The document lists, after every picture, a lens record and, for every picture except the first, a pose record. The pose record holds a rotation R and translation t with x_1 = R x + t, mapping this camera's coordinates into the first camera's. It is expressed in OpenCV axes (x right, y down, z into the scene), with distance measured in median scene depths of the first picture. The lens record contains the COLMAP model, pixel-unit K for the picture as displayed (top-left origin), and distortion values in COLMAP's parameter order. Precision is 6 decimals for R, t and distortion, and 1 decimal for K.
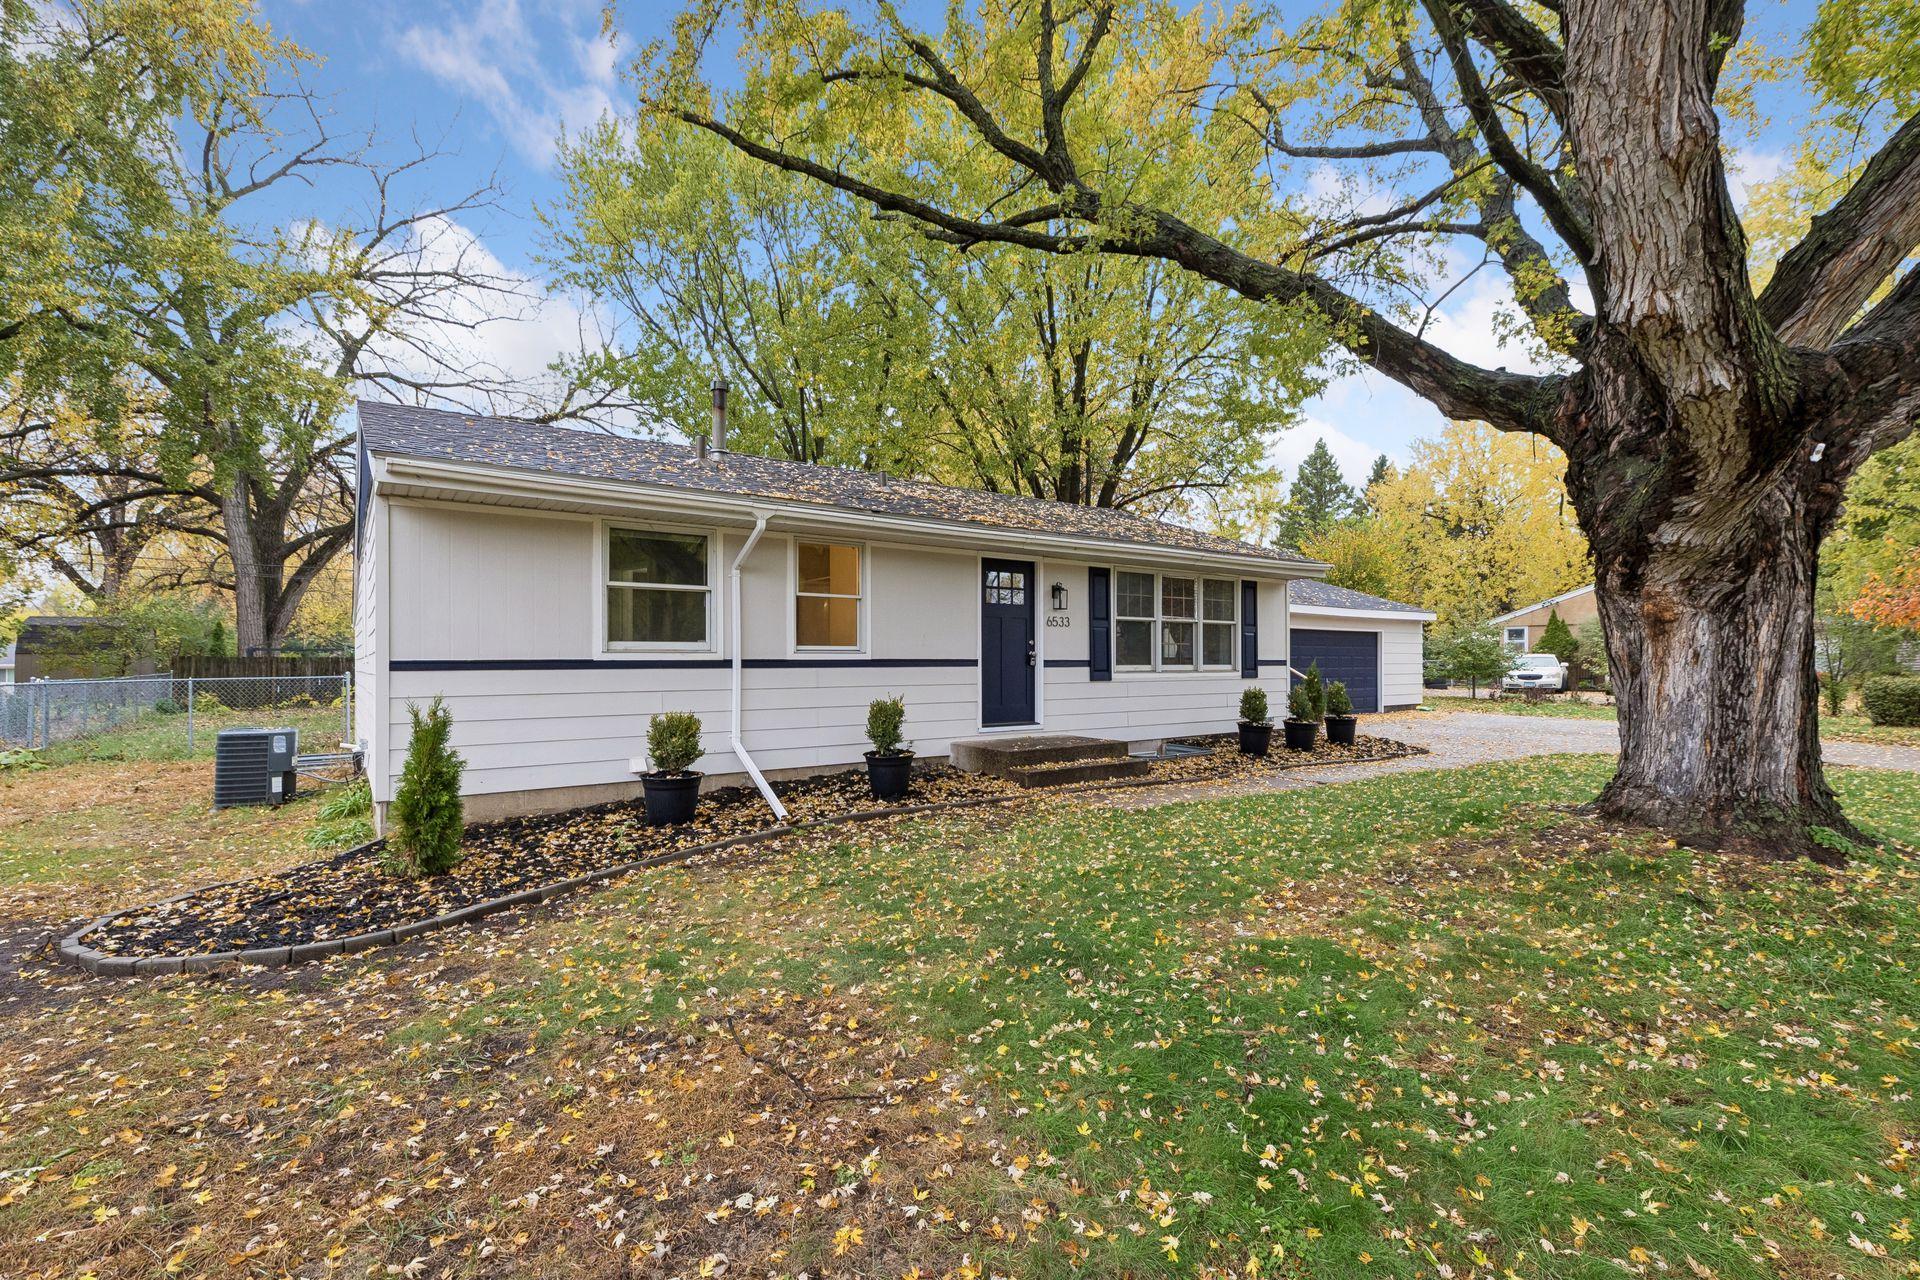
lens RADIAL K [[862.4, 0, 955.3], [0, 862.4, 661.2], [0, 0, 1]] dist [-0.013638, -0.000025]
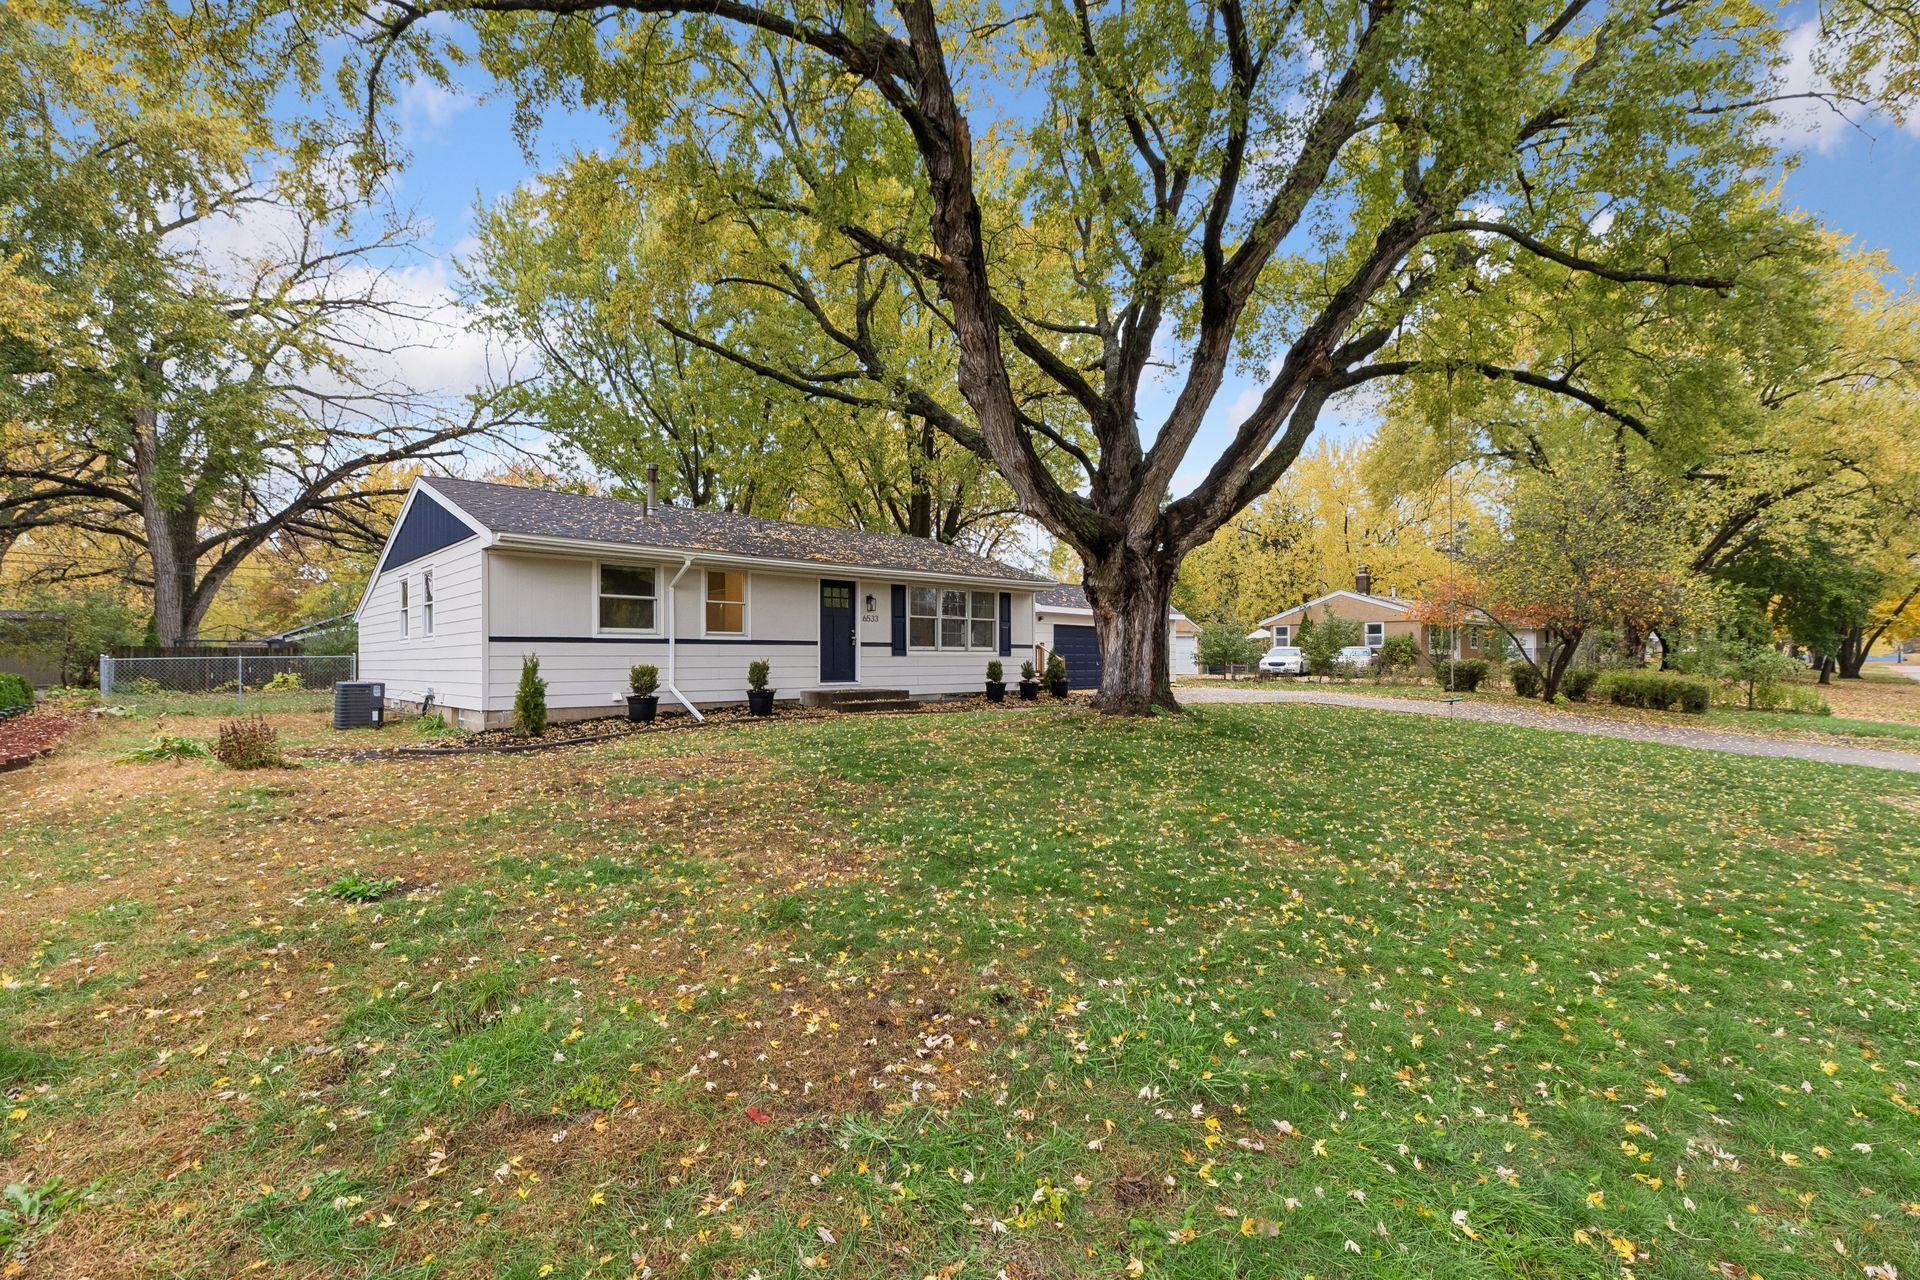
lens RADIAL K [[862.4, 0, 981.0], [0, 862.4, 658.5], [0, 0, 1]] dist [-0.013638, -0.000025]
pose [[0.987789, -0.001610, 0.155790, 0.073393], [0.001893, 0.999997, -0.001667, 0.032610], [-0.155787, 0.001942, 0.987789, -0.640733]]
